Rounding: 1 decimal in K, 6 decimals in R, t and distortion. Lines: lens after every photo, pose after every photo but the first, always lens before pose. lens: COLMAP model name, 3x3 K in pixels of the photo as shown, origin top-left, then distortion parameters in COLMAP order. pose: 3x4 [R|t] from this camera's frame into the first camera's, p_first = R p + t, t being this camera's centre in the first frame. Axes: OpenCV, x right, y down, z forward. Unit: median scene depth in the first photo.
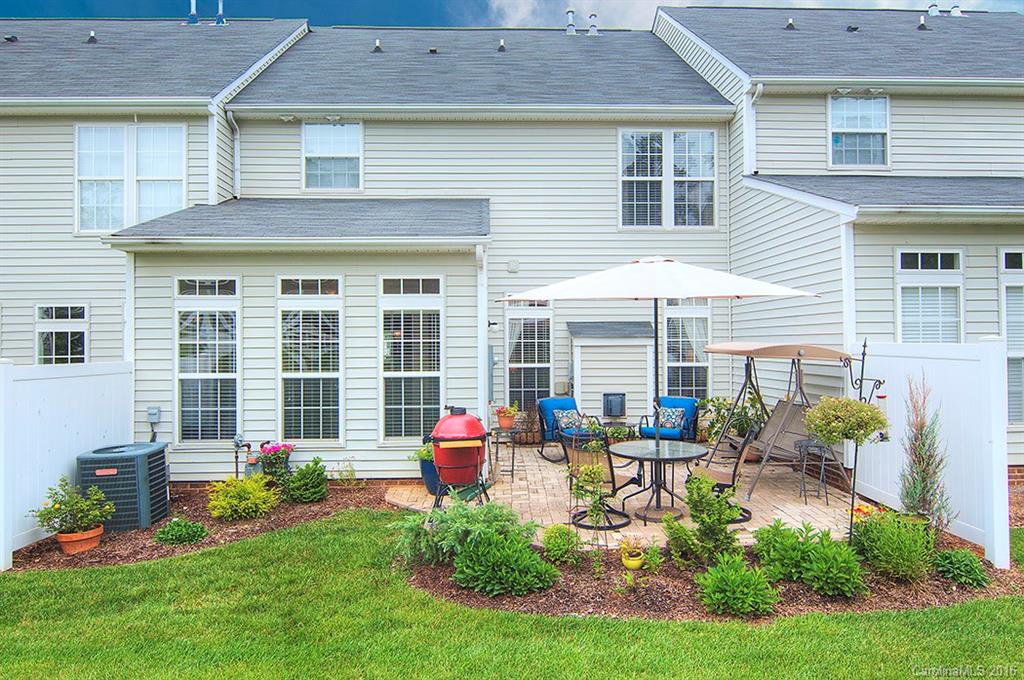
lens RADIAL K [[705.3, 0, 512.0], [0, 705.3, 340.0], [0, 0, 1]] dist [-0.006517, -0.005199]
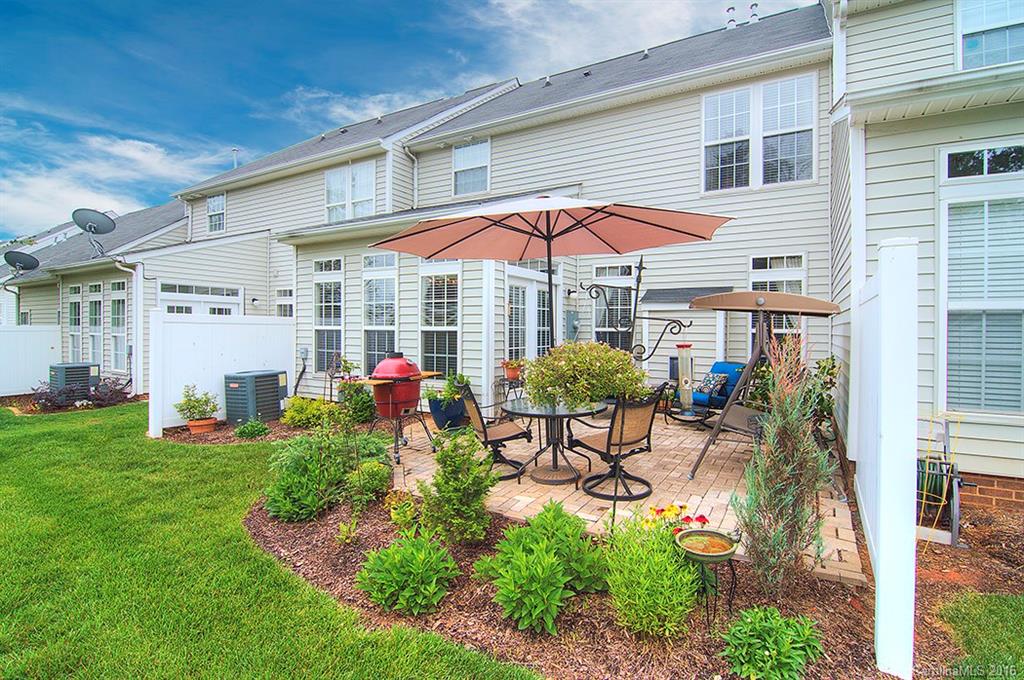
lens RADIAL K [[497.0, 0, 513.6], [0, 497.0, 334.2], [0, 0, 1]] dist [-0.011948, -0.006099]
pose [[0.839134, 0.017414, -0.543645, 0.366480], [-0.009083, 0.999797, 0.018004, 0.035592], [0.543848, -0.010170, 0.839122, 0.299511]]
